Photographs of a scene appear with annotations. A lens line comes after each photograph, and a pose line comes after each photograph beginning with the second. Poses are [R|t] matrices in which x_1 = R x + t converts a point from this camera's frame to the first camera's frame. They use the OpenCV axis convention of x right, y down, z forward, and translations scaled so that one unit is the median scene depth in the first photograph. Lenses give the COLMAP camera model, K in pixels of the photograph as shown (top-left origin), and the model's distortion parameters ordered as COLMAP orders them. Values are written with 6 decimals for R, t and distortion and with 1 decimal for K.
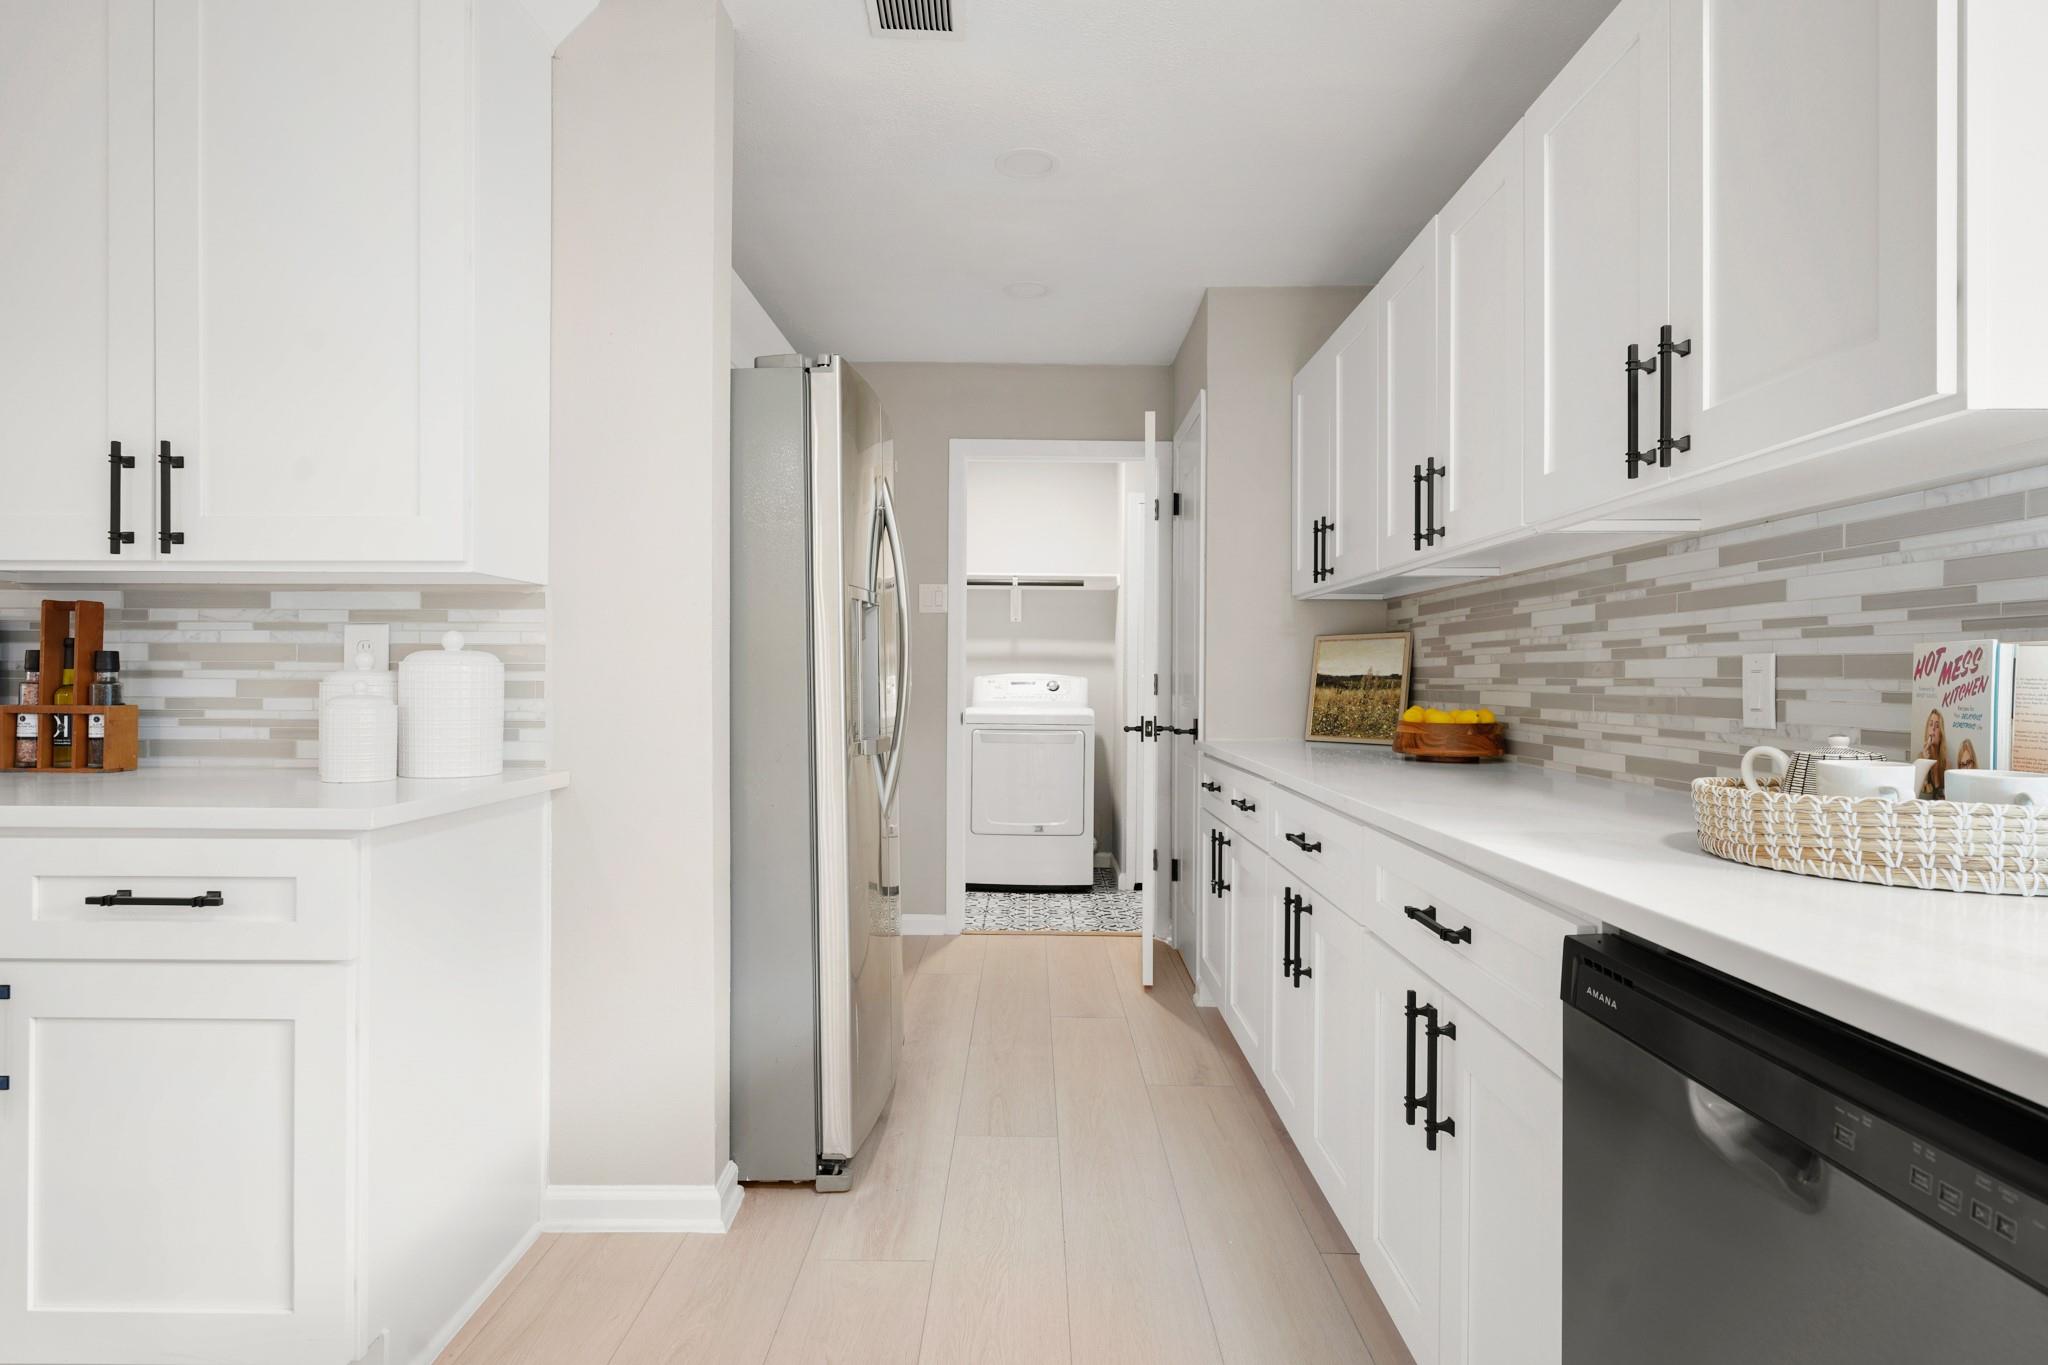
lens RADIAL K [[1113.4, 0, 1027.6], [0, 1113.4, 684.3], [0, 0, 1]] dist [0.011843, 0.002590]
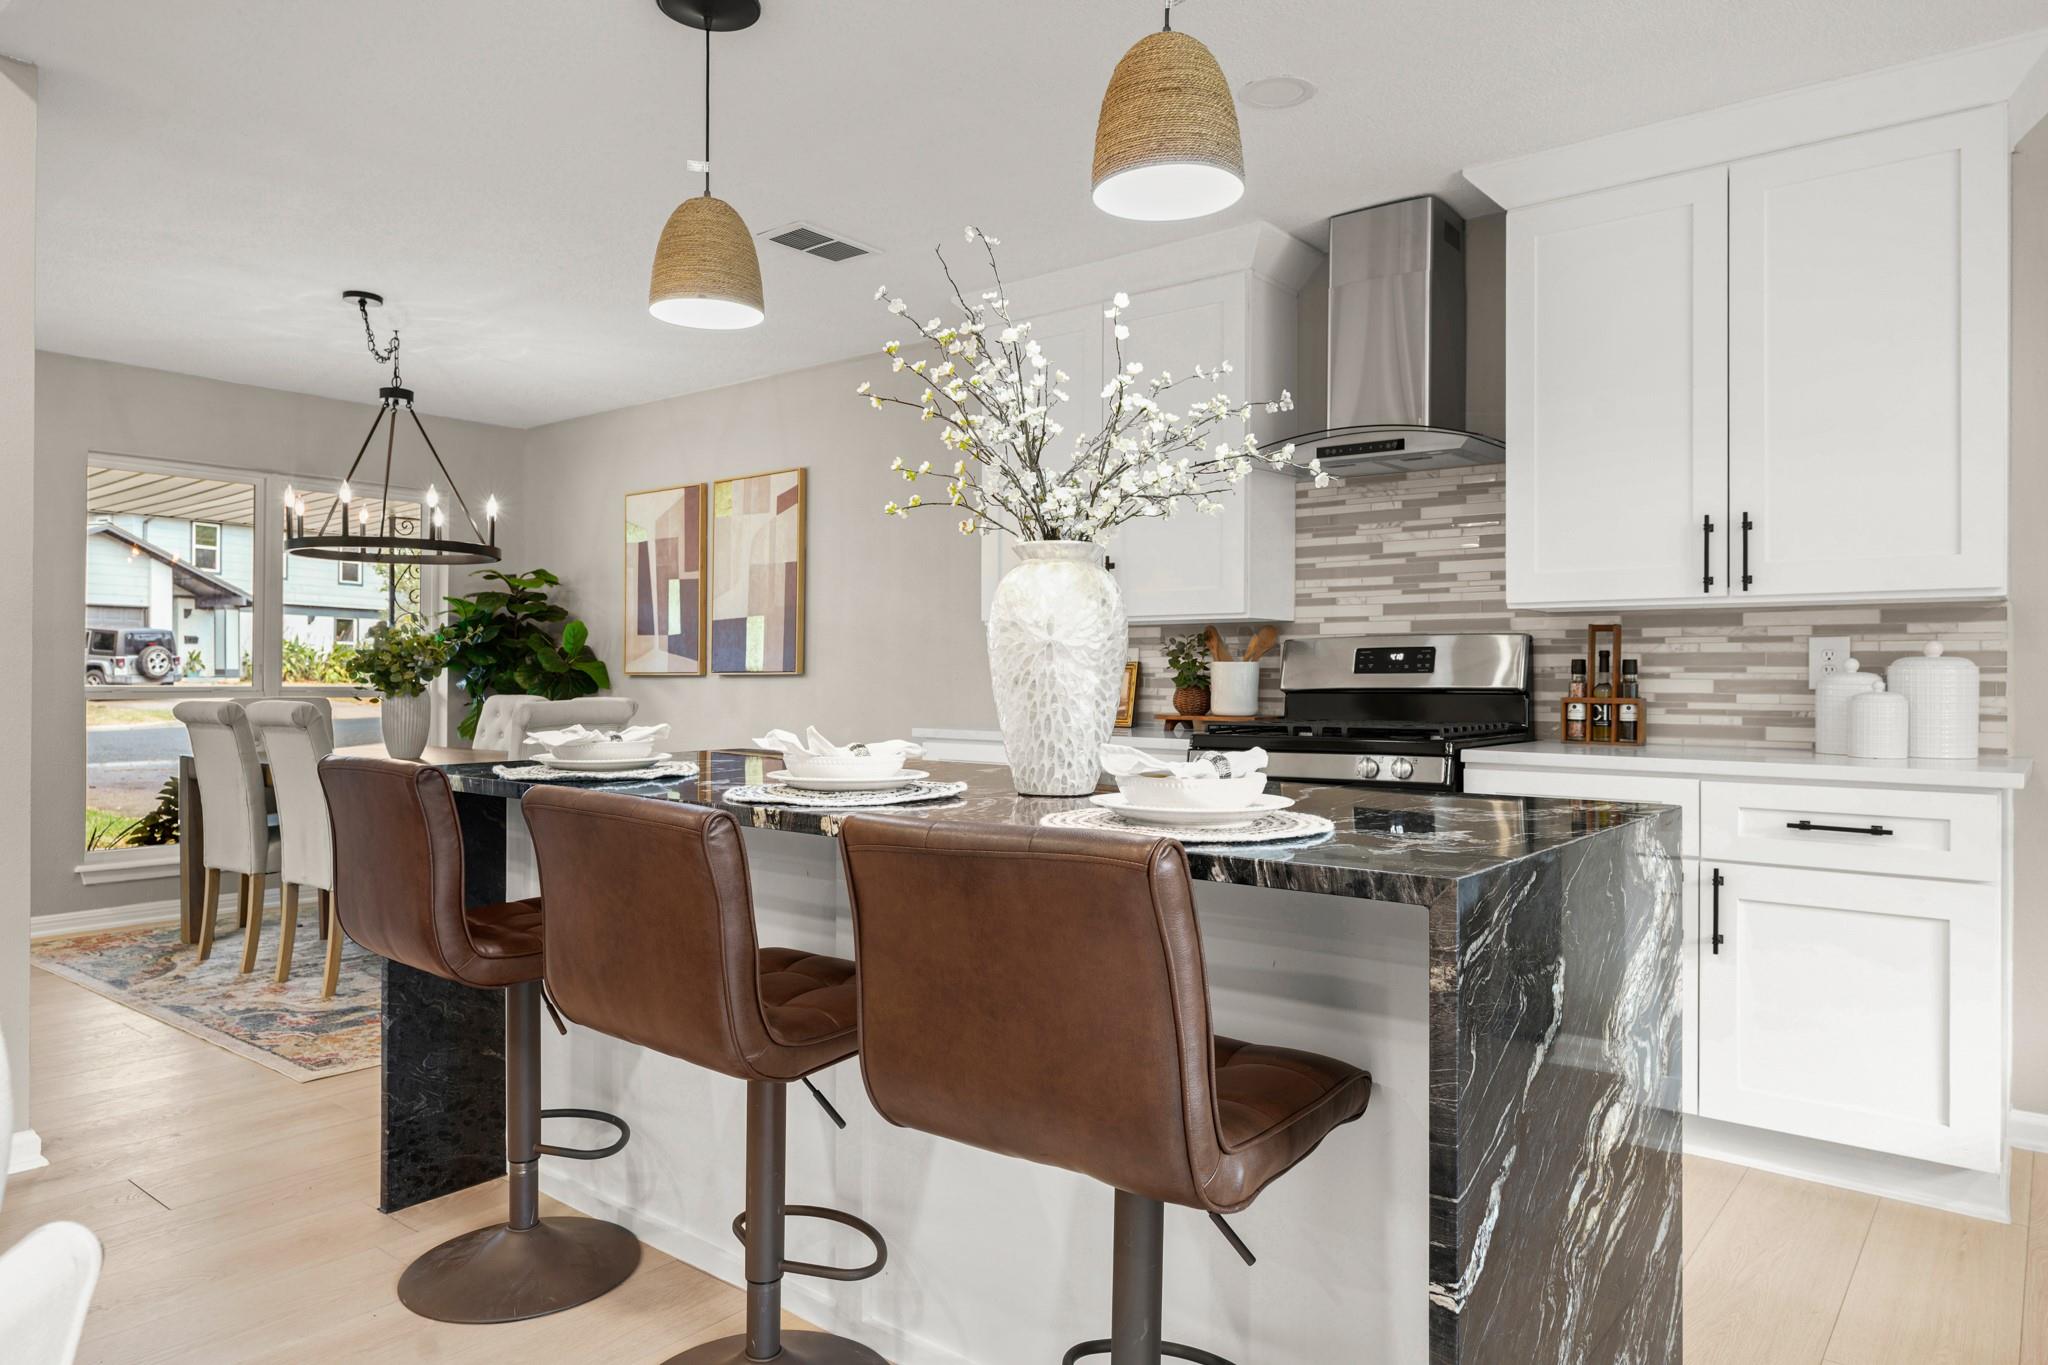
lens RADIAL K [[1297.0, 0, 1028.1], [0, 1297.0, 677.5], [0, 0, 1]] dist [0.006339, -0.005906]
pose [[0.784951, -0.000970, -0.619558, -0.390557], [-0.002766, 0.999983, -0.005069, 0.002893], [0.619552, 0.005693, 0.784935, -0.720075]]
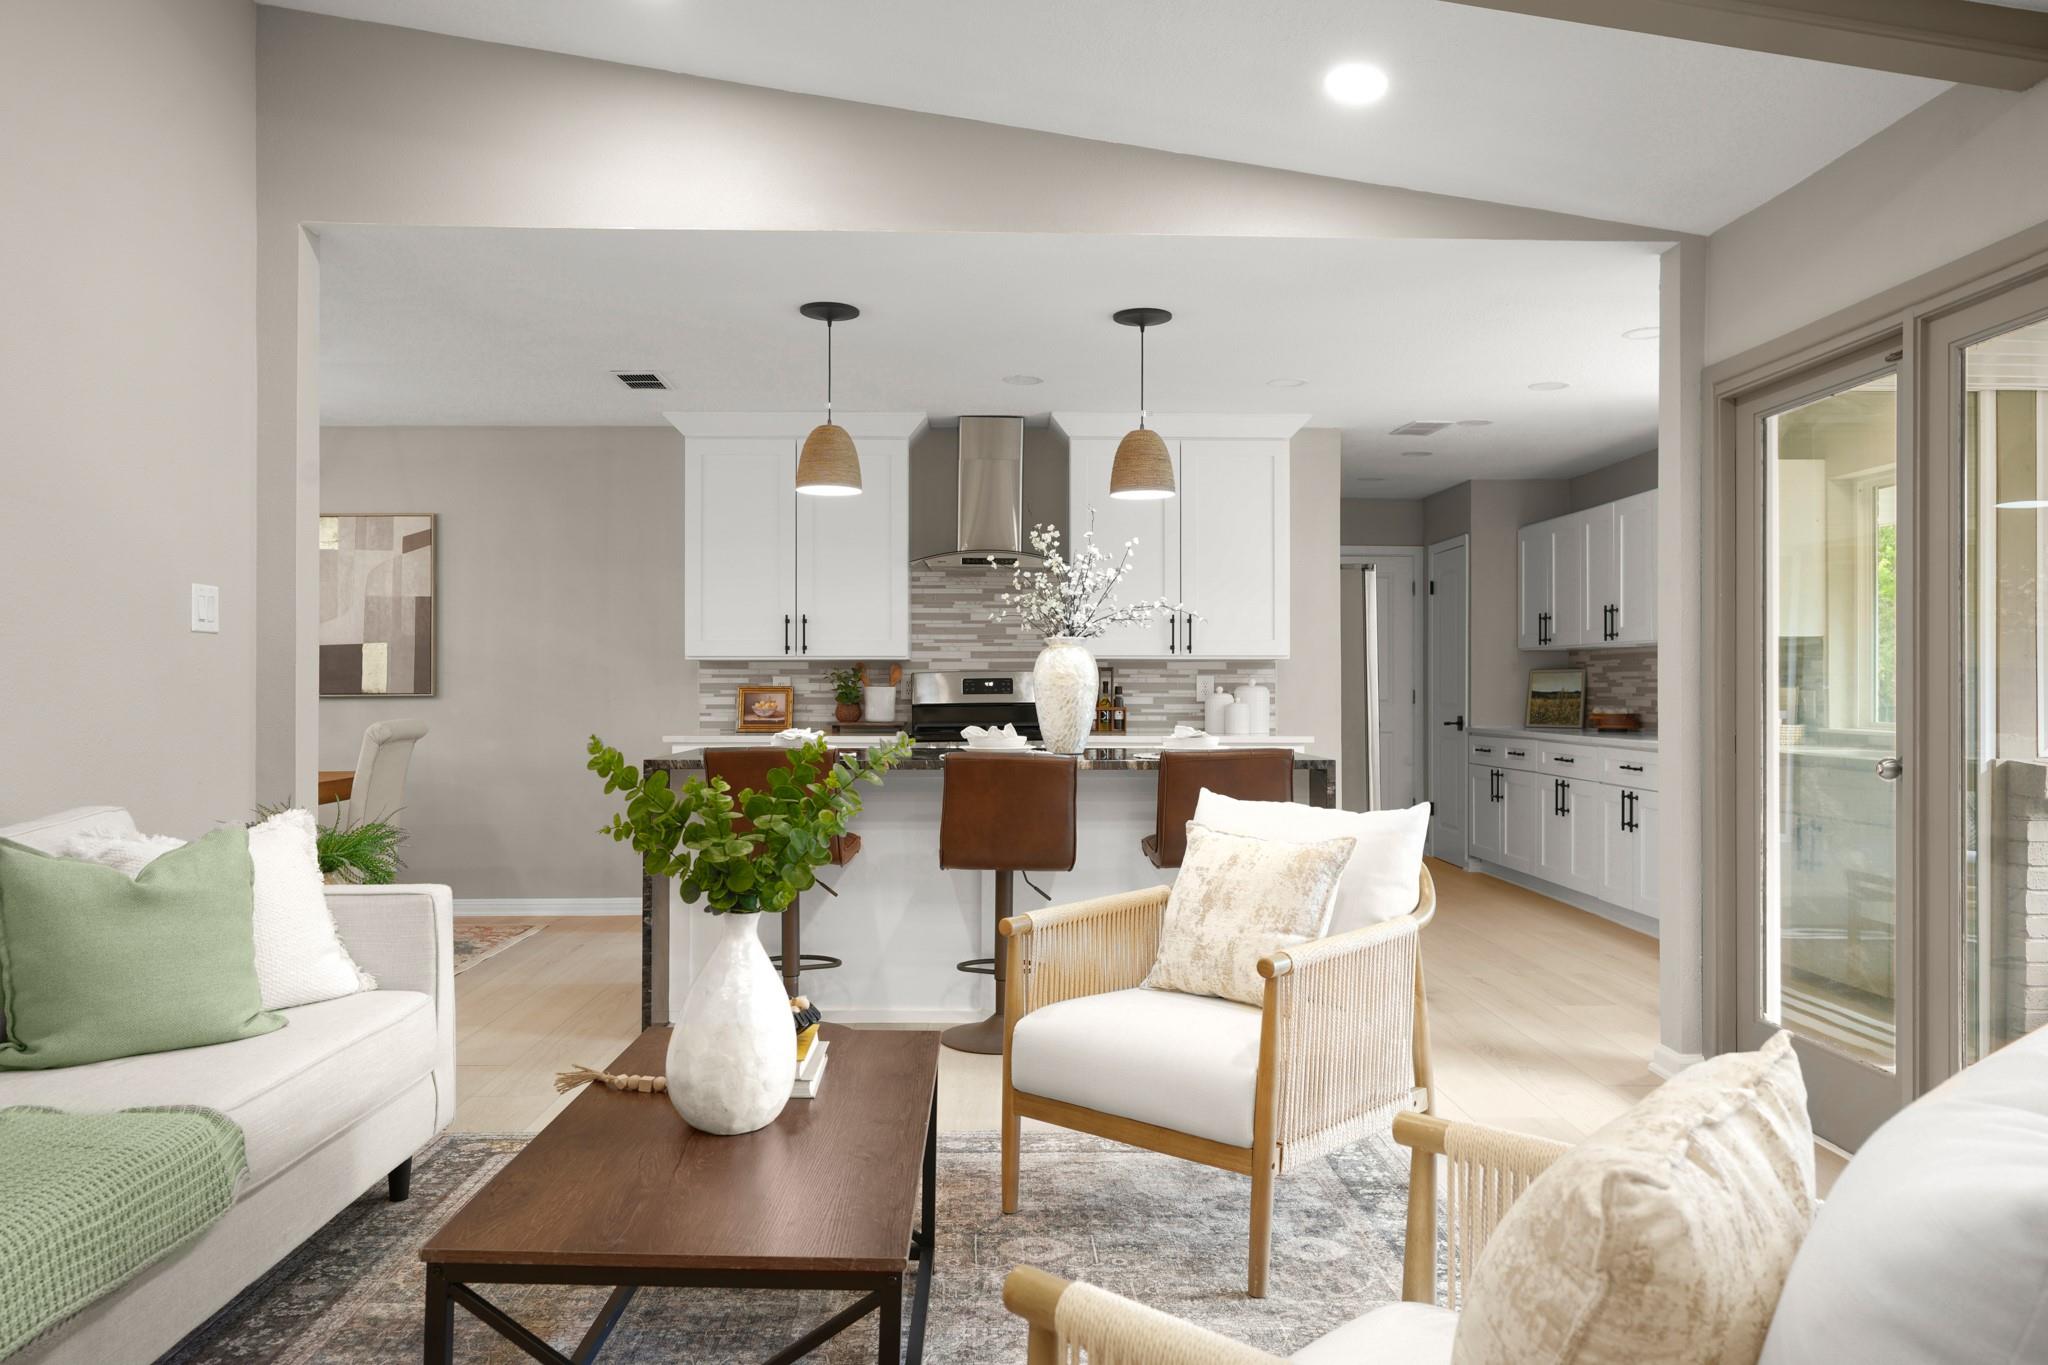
lens RADIAL K [[1410.9, 0, 1023.5], [0, 1410.9, 688.0], [0, 0, 1]] dist [0.009866, -0.007137]
pose [[0.999462, -0.004290, 0.032526, -1.110715], [0.004467, 0.999976, -0.005368, -0.008751], [-0.032502, 0.005510, 0.999456, -2.212995]]
